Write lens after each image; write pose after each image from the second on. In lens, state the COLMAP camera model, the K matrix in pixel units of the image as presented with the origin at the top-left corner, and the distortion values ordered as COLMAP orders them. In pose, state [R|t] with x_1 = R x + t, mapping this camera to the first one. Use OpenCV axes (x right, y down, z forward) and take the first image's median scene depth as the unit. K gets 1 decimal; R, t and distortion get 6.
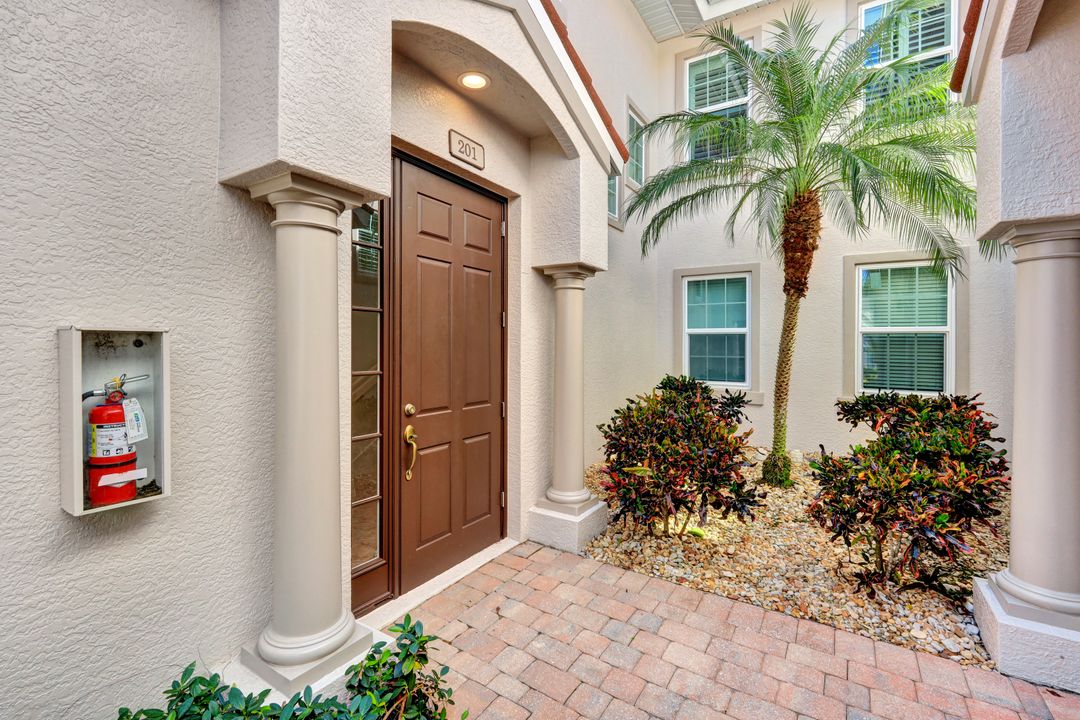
lens RADIAL K [[464.0, 0, 540.0], [0, 464.0, 360.0], [0, 0, 1]] dist [-0.001190, -0.000057]
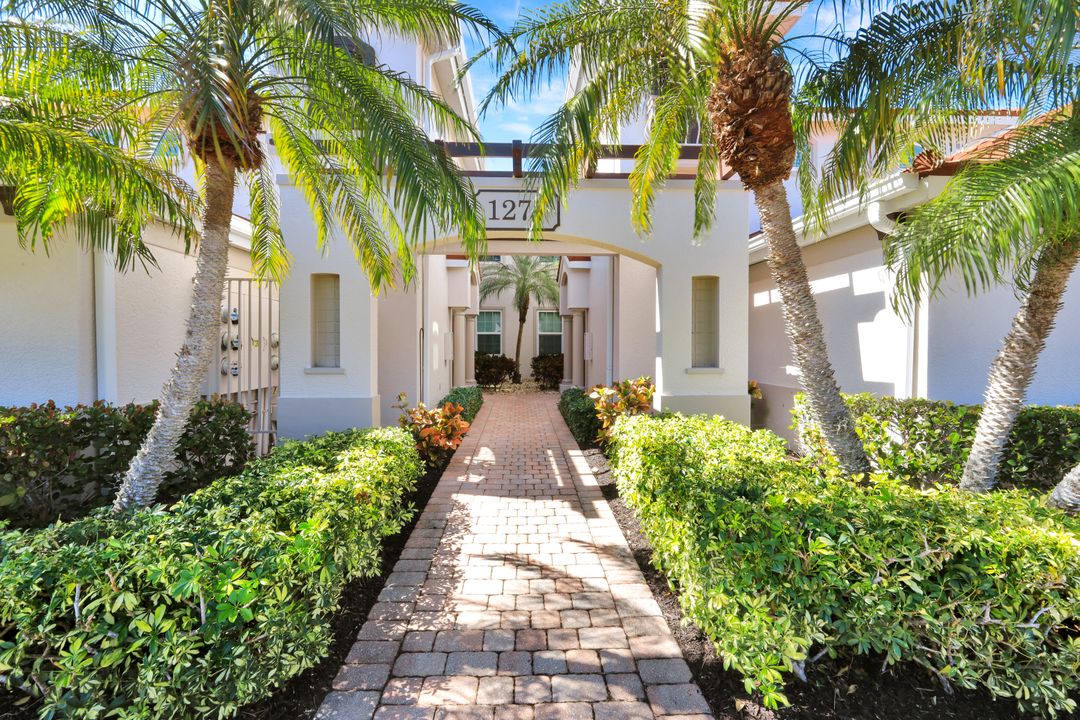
lens RADIAL K [[450.5, 0, 542.7], [0, 450.5, 350.0], [0, 0, 1]] dist [-0.000093, -0.000030]
pose [[0.810455, -0.006877, 0.585761, -1.000542], [0.015347, 0.999837, -0.009495, 0.073752], [-0.585600, 0.016685, 0.810428, -1.385281]]
